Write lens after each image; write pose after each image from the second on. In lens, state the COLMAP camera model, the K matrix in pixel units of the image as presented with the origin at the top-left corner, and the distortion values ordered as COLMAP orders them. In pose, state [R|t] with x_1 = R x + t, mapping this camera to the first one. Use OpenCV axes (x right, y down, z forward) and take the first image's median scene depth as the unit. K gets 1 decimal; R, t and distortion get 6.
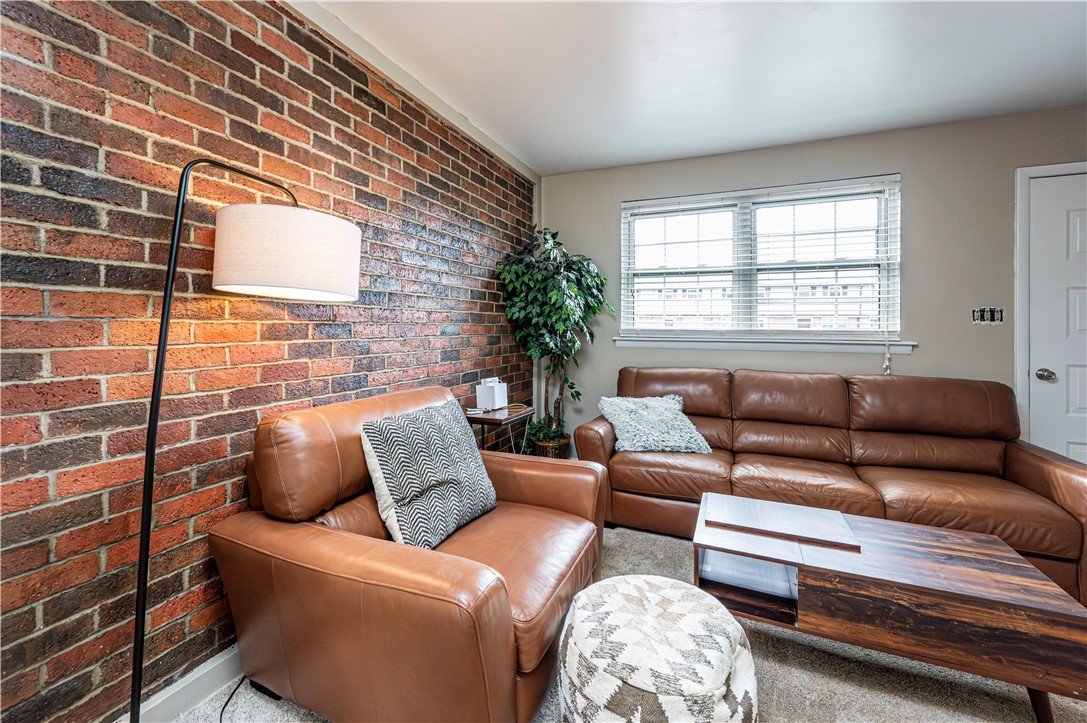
lens RADIAL K [[437.8, 0, 551.3], [0, 437.8, 329.7], [0, 0, 1]] dist [-0.003309, 0.000431]
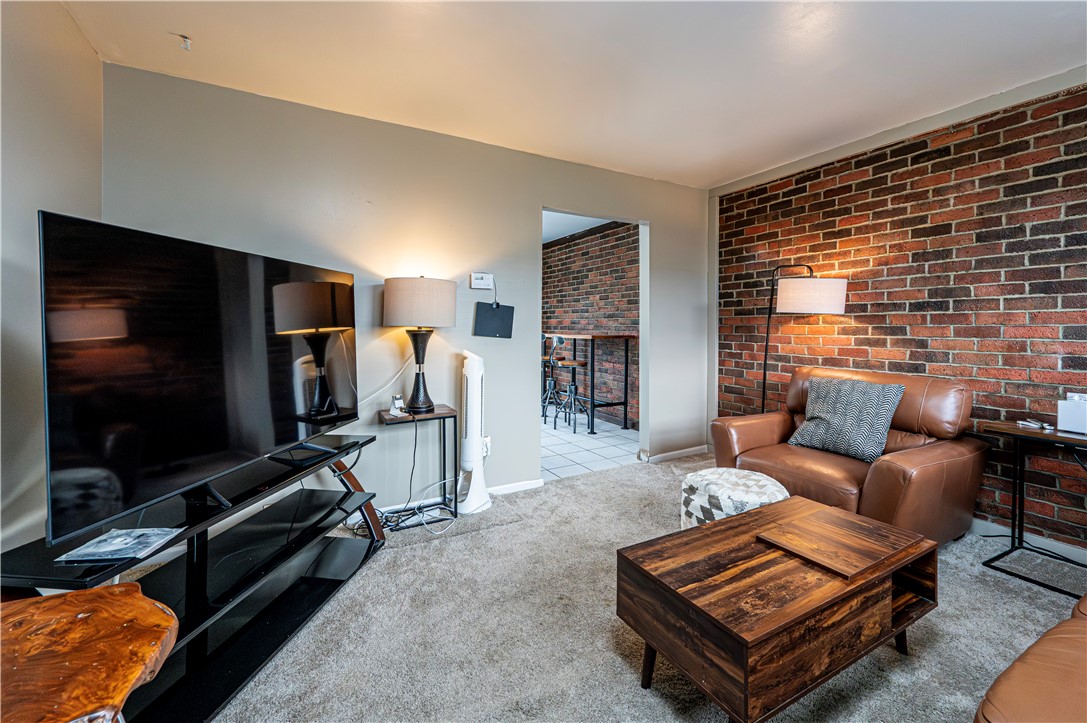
lens RADIAL K [[437.8, 0, 521.8], [0, 437.8, 334.9], [0, 0, 1]] dist [-0.003309, 0.000431]
pose [[-0.645653, 0.014601, -0.763491, 1.618332], [-0.005407, 0.999705, 0.023691, -0.013227], [0.763611, 0.019424, -0.645384, 1.072804]]
